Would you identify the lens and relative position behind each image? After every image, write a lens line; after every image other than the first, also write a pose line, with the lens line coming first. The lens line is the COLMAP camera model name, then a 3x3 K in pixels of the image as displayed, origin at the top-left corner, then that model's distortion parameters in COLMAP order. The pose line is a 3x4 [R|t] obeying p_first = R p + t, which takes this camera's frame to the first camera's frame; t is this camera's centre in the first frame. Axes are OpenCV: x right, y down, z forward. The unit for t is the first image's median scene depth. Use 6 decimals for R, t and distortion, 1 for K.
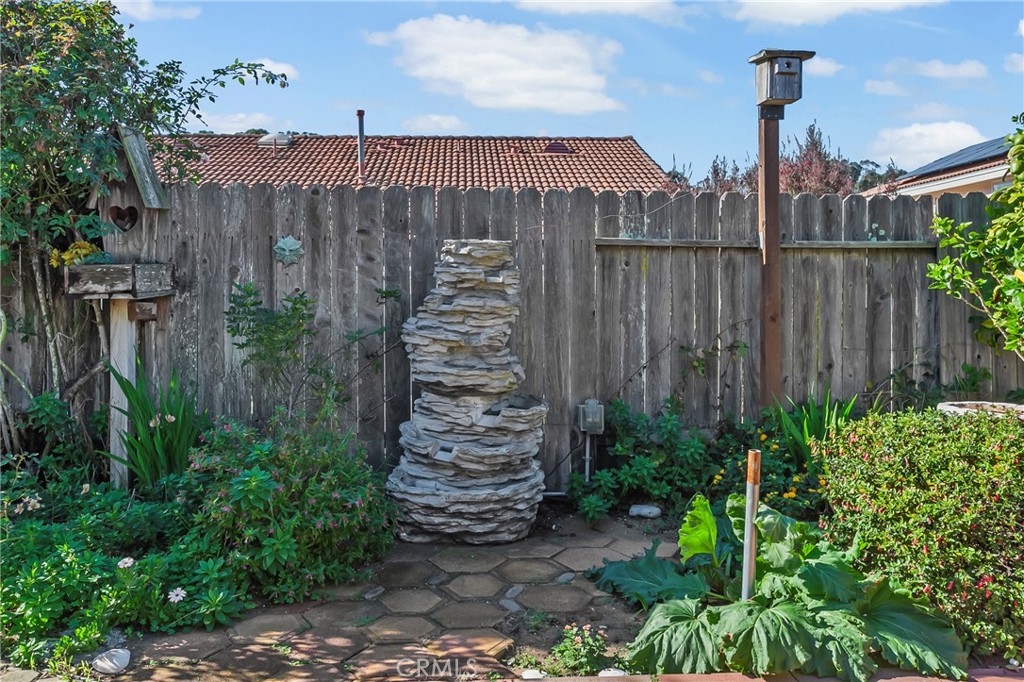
lens RADIAL K [[749.7, 0, 512.2], [0, 749.7, 293.5], [0, 0, 1]] dist [0.001006, -0.001849]
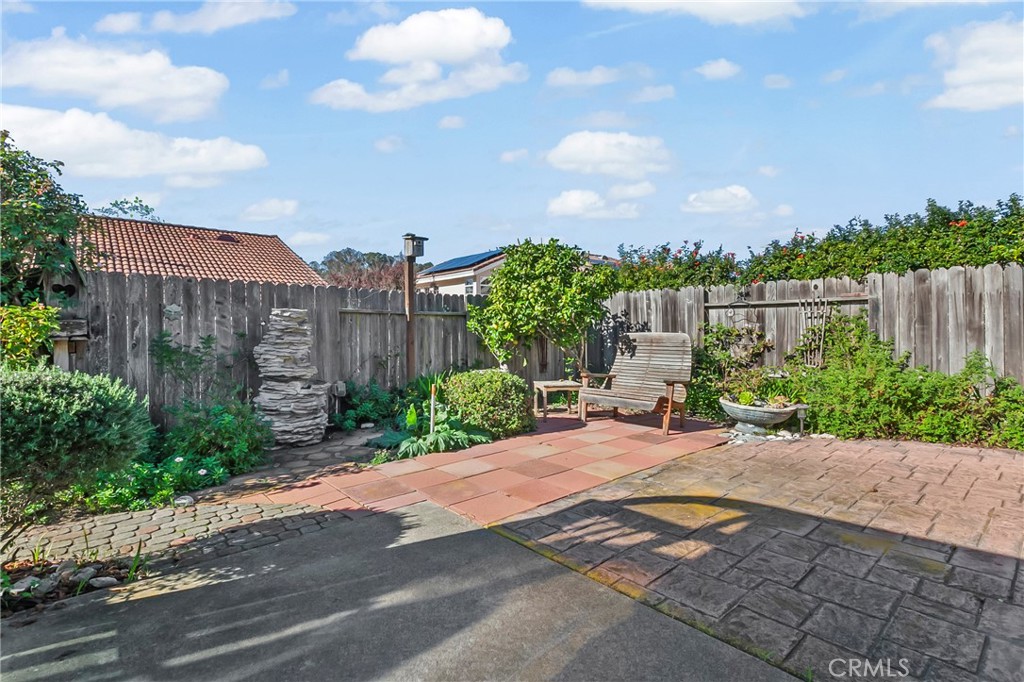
lens RADIAL K [[482.2, 0, 510.0], [0, 482.2, 327.6], [0, 0, 1]] dist [0.001339, -0.000666]
pose [[0.774597, -0.002898, 0.632448, -0.419682], [0.008912, 0.999940, -0.006334, -0.004689], [-0.632392, 0.010543, 0.774577, -0.446797]]
